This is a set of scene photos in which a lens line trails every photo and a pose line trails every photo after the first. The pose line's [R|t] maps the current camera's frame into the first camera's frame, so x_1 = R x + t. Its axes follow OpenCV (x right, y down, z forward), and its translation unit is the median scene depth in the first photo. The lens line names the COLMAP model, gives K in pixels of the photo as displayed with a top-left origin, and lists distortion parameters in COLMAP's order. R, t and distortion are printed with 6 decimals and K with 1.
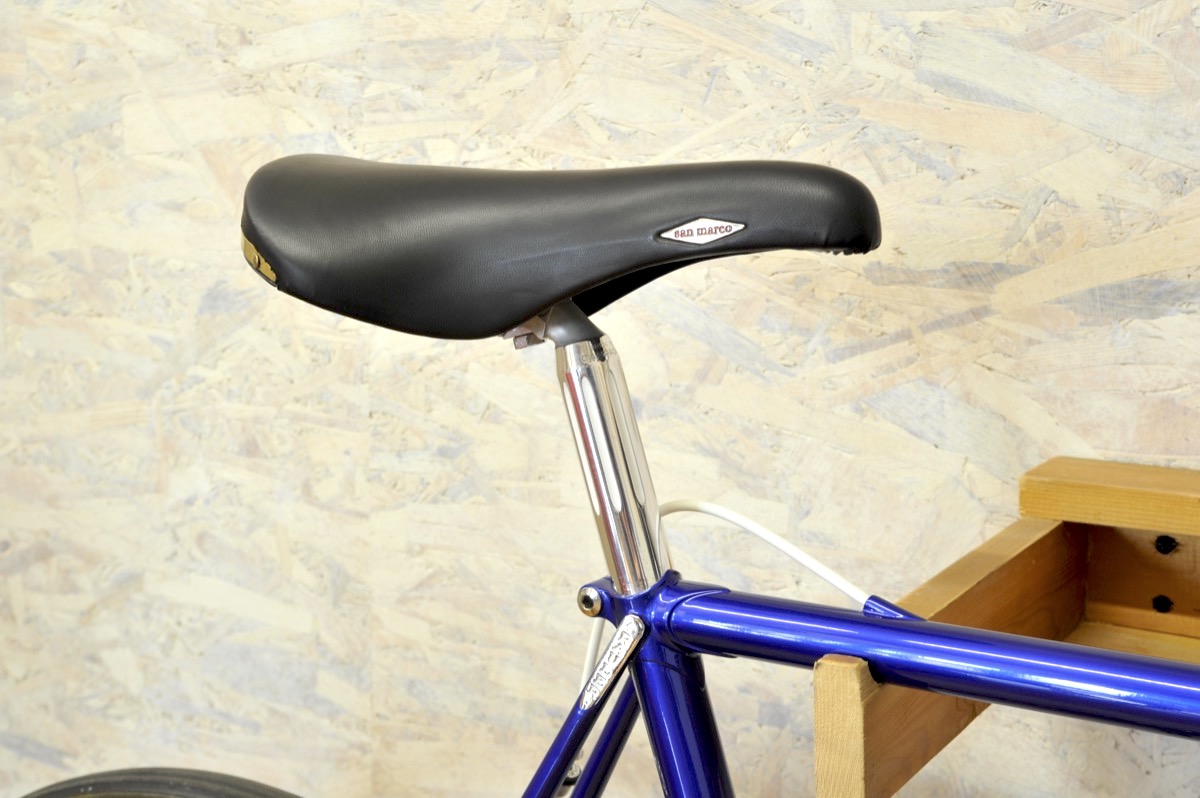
lens RADIAL K [[1686.7, 0, 637.7], [0, 1686.7, 401.7], [0, 0, 1]] dist [0.111203, 0.100803]
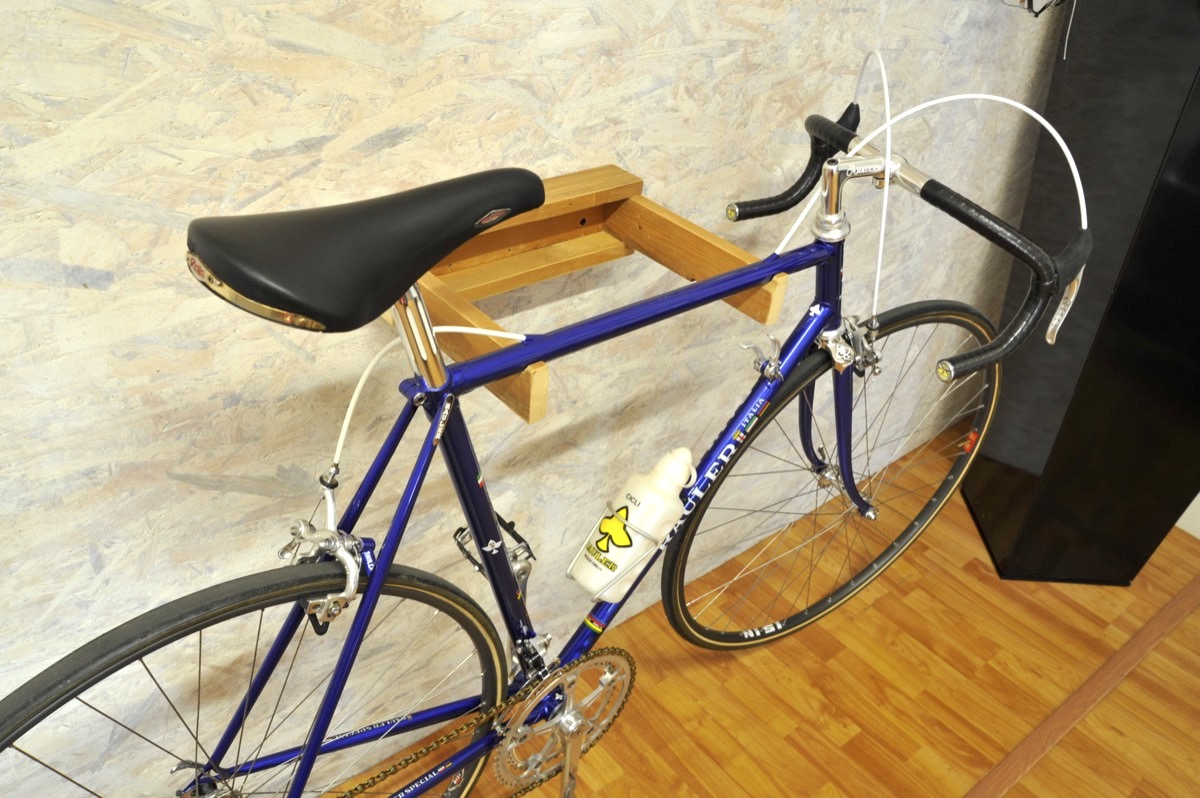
lens RADIAL K [[967.1, 0, 630.1], [0, 967.1, 397.3], [0, 0, 1]] dist [-0.154170, 0.127887]
pose [[0.282837, -0.514323, 0.809614, -0.664692], [0.042307, 0.849948, 0.525166, -0.358065], [-0.958235, -0.114284, 0.262156, 0.351547]]
